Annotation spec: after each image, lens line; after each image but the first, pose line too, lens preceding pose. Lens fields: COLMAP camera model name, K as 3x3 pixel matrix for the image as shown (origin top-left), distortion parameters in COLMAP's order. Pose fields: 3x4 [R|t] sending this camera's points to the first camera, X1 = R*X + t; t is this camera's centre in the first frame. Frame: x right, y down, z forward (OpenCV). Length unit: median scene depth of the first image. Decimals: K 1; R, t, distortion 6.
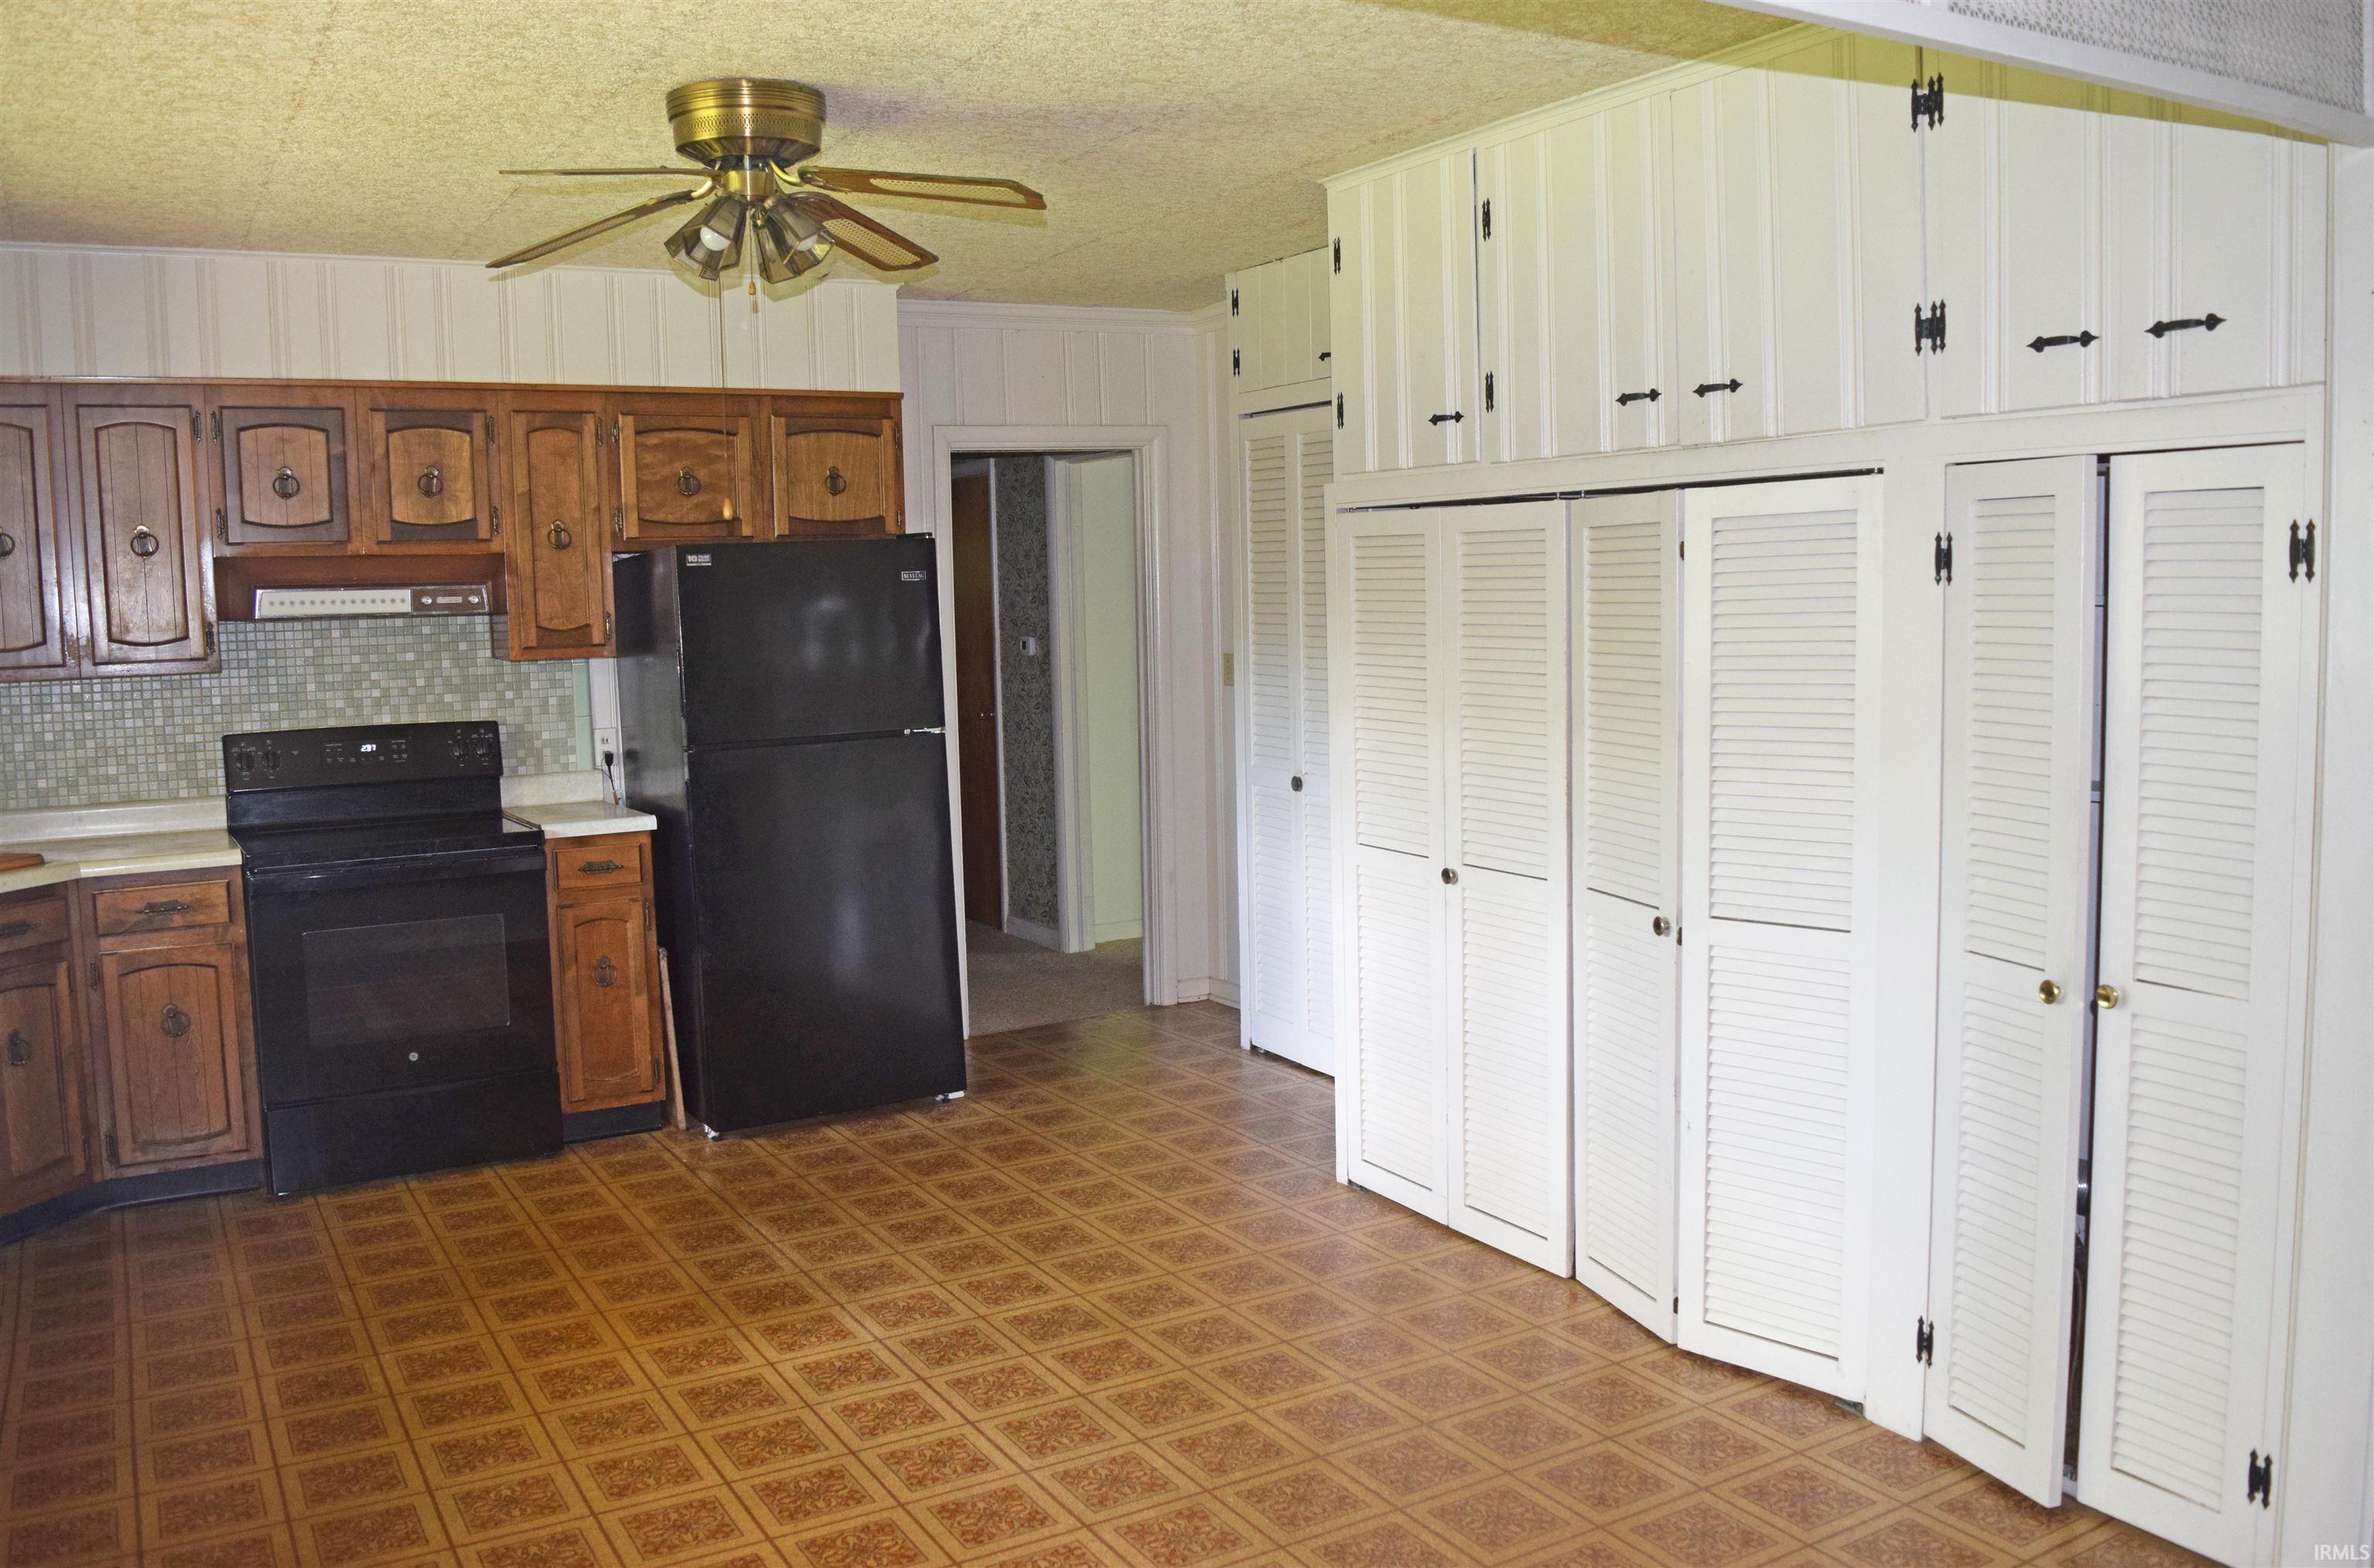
lens RADIAL K [[1915.9, 0, 1187.0], [0, 1915.9, 784.0], [0, 0, 1]] dist [-0.083314, 0.010136]
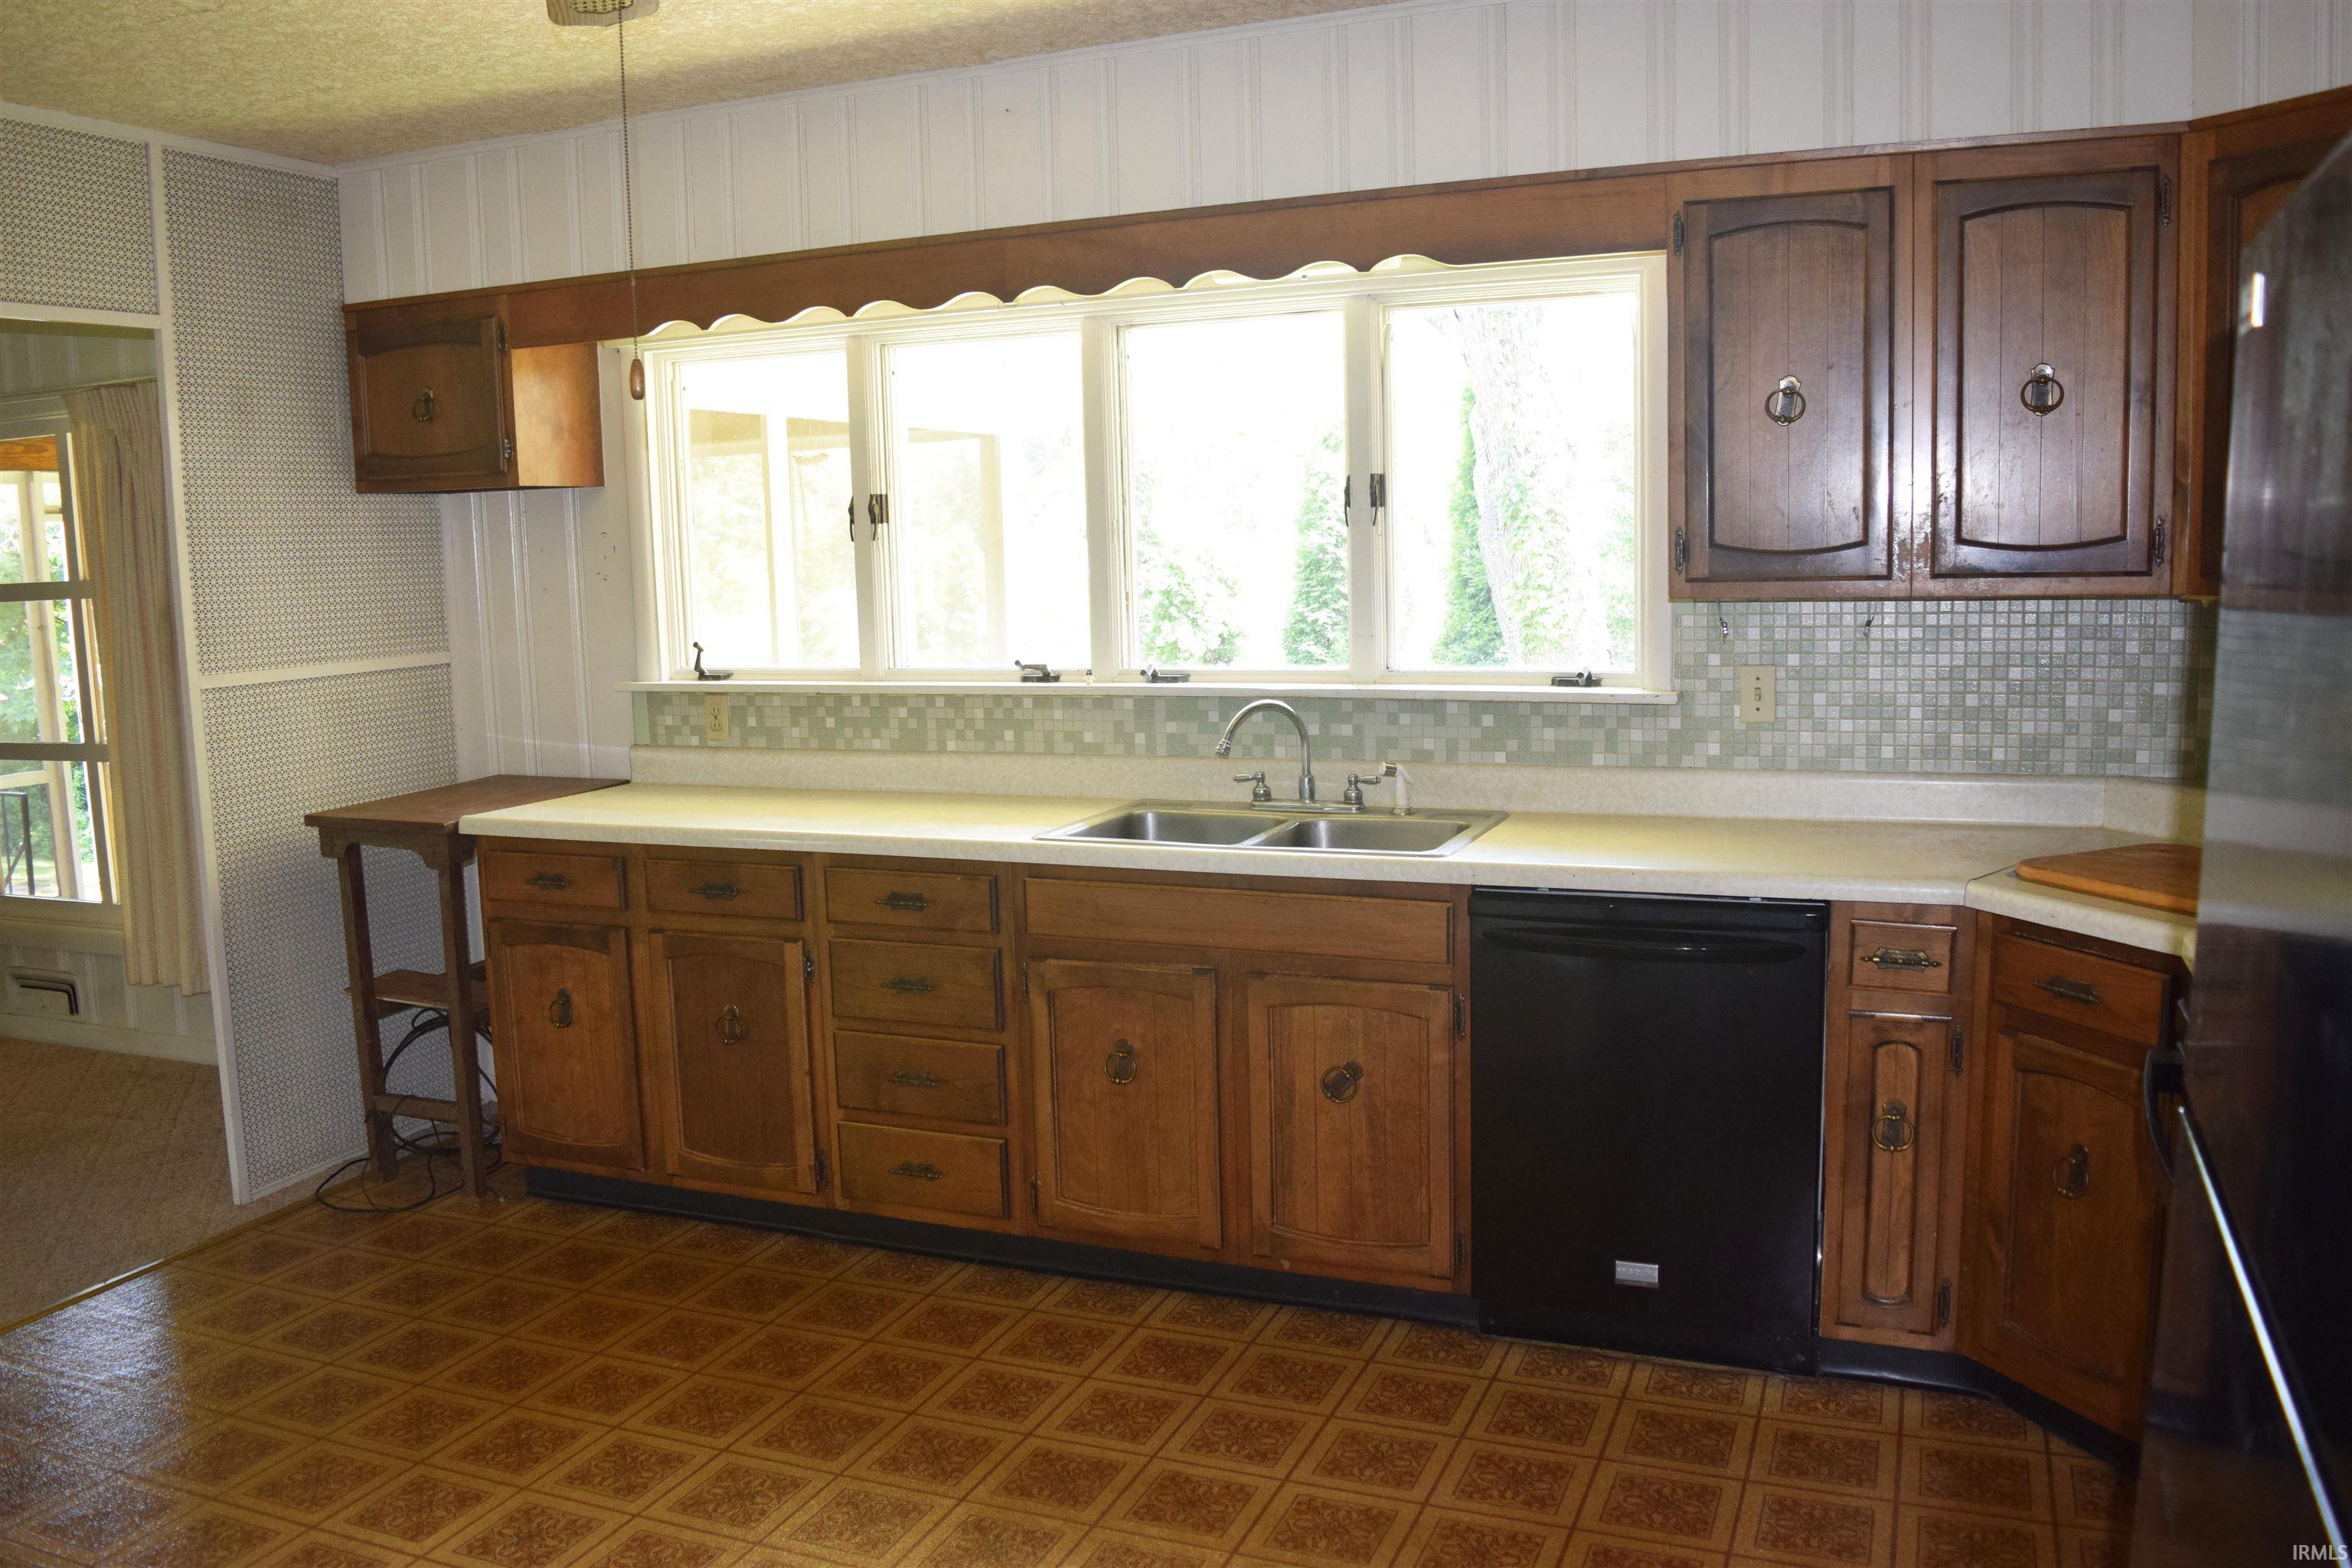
lens RADIAL K [[1830.8, 0, 1181.5], [0, 1830.8, 796.5], [0, 0, 1]] dist [-0.089559, 0.001554]
pose [[-0.793136, 0.127580, -0.595532, -0.028811], [-0.015261, 0.973344, 0.228842, -0.106696], [0.608853, 0.190591, -0.770047, 1.117215]]
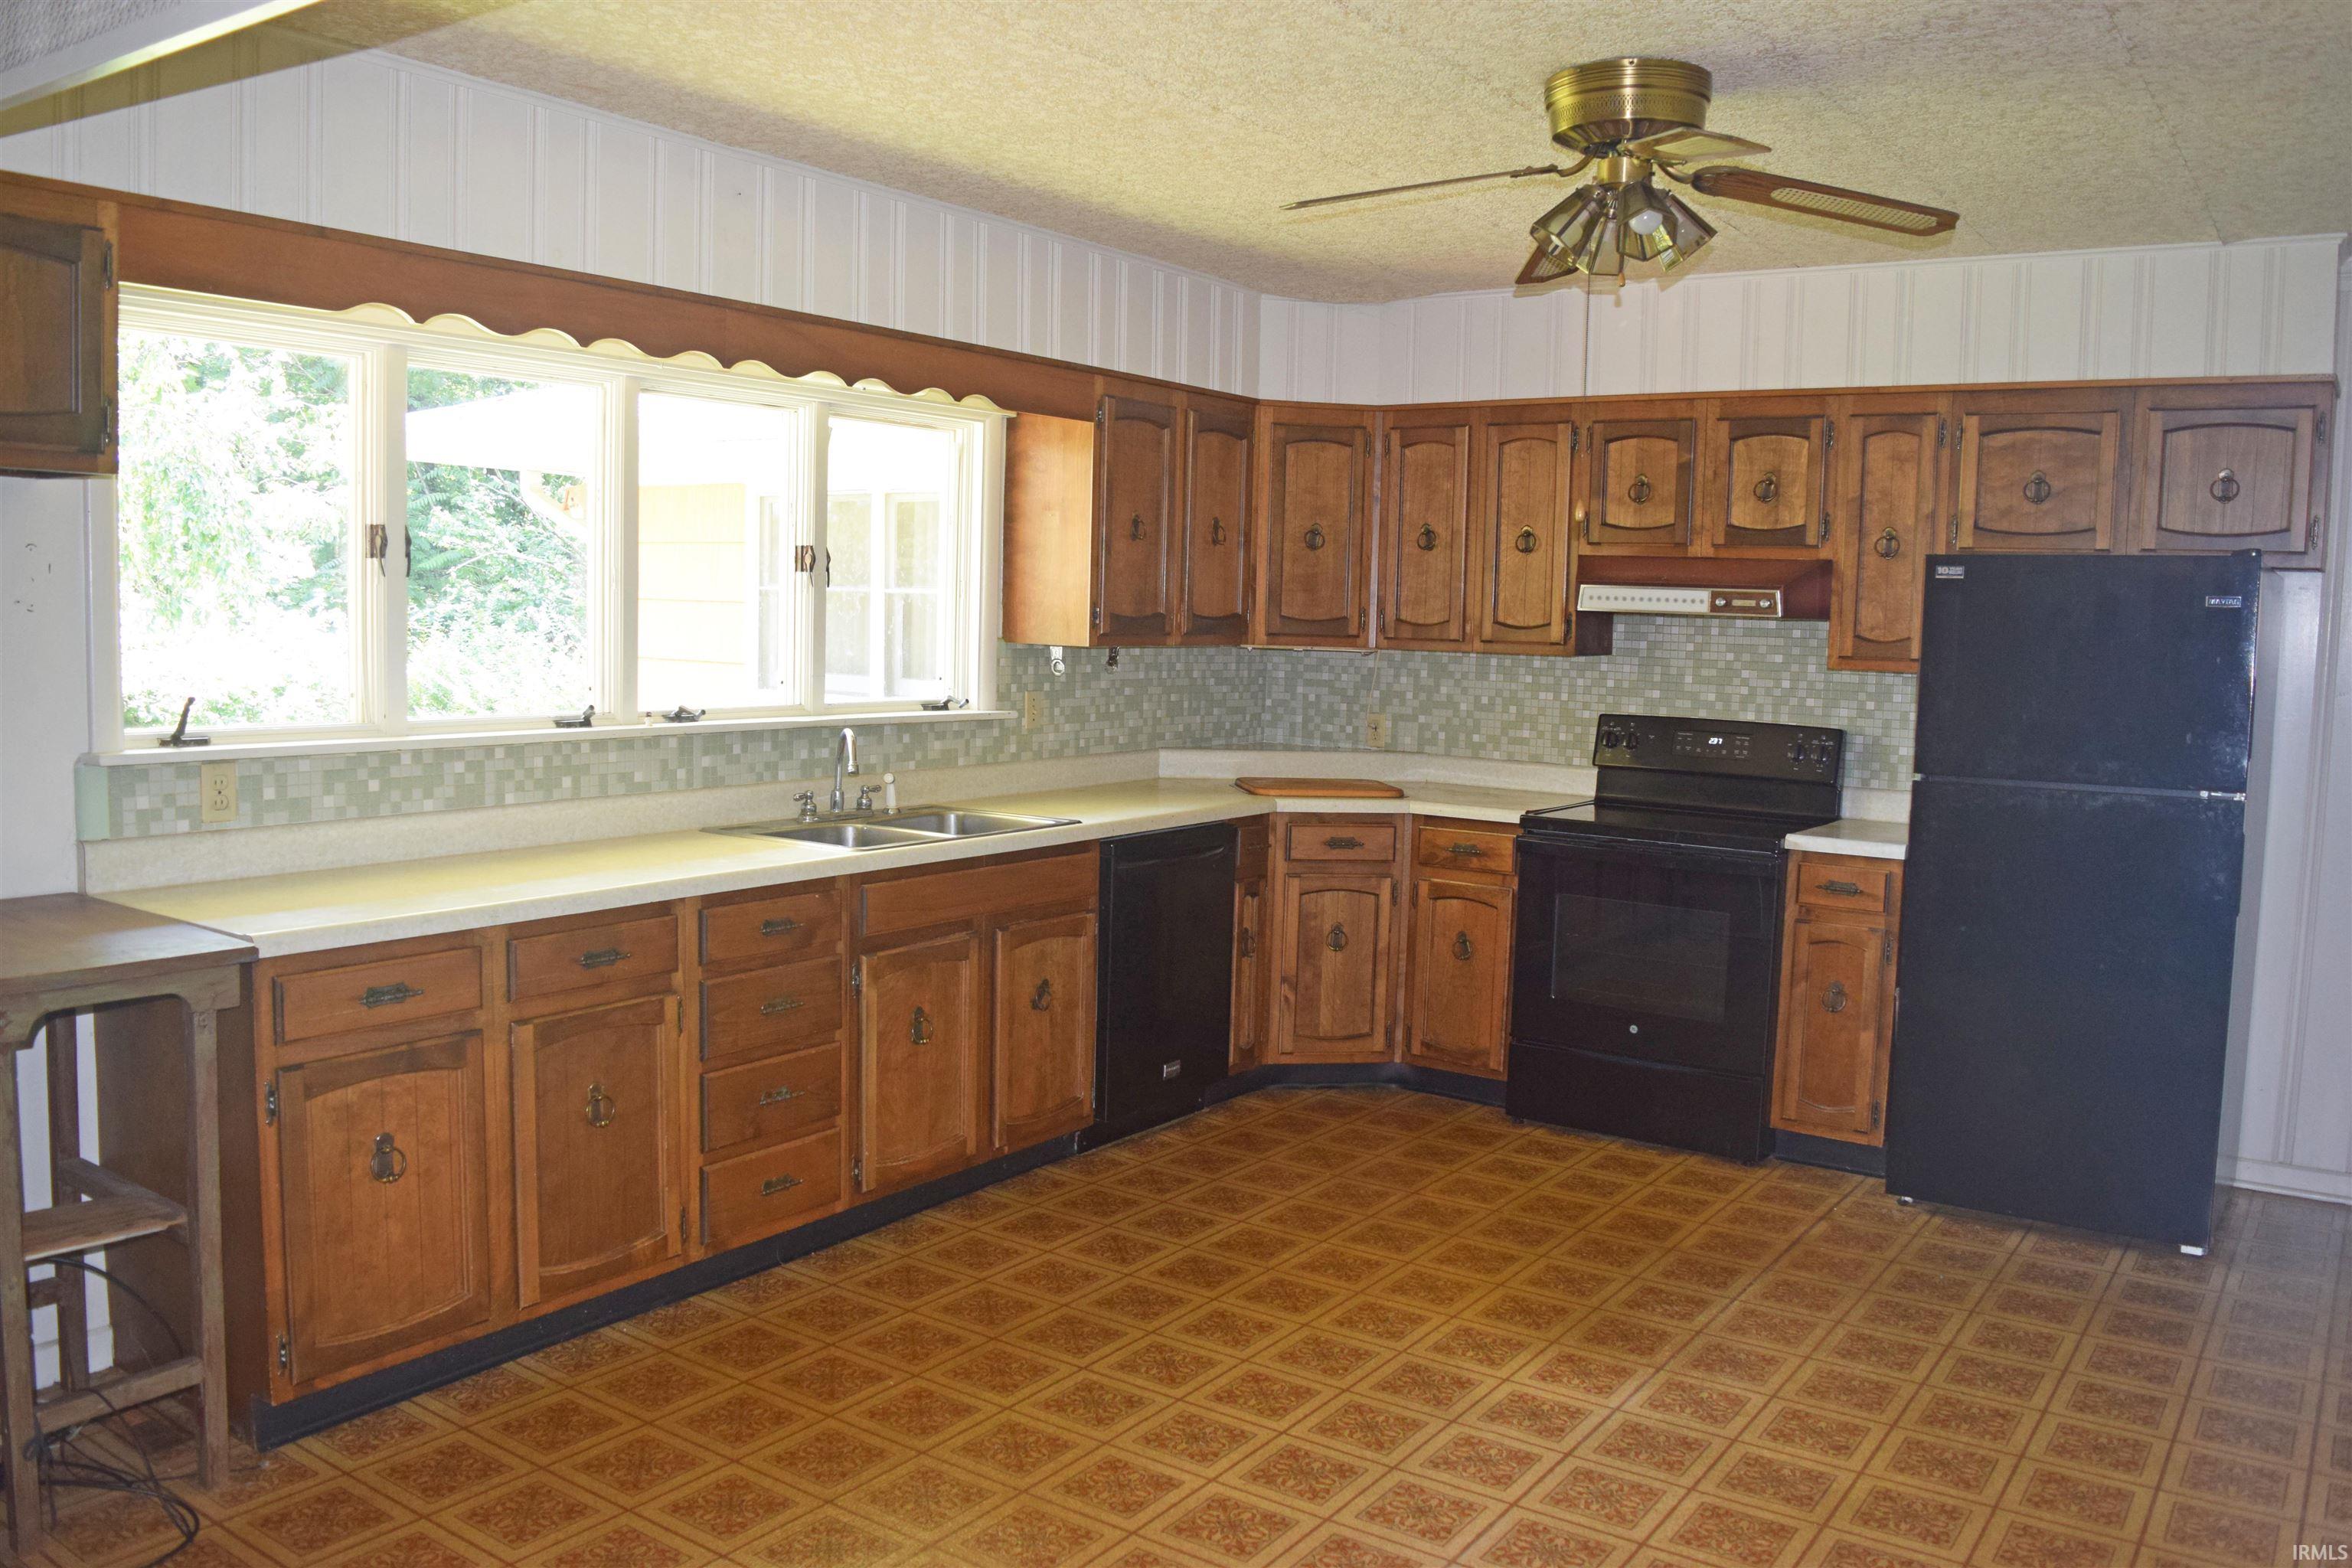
lens RADIAL K [[1853.9, 0, 1163.1], [0, 1853.9, 791.0], [0, 0, 1]] dist [-0.094811, 0.028913]
pose [[0.417421, 0.126921, -0.899806, 0.391302], [-0.126278, 0.988692, 0.080879, -0.038019], [0.899897, 0.079865, 0.428728, 0.304665]]
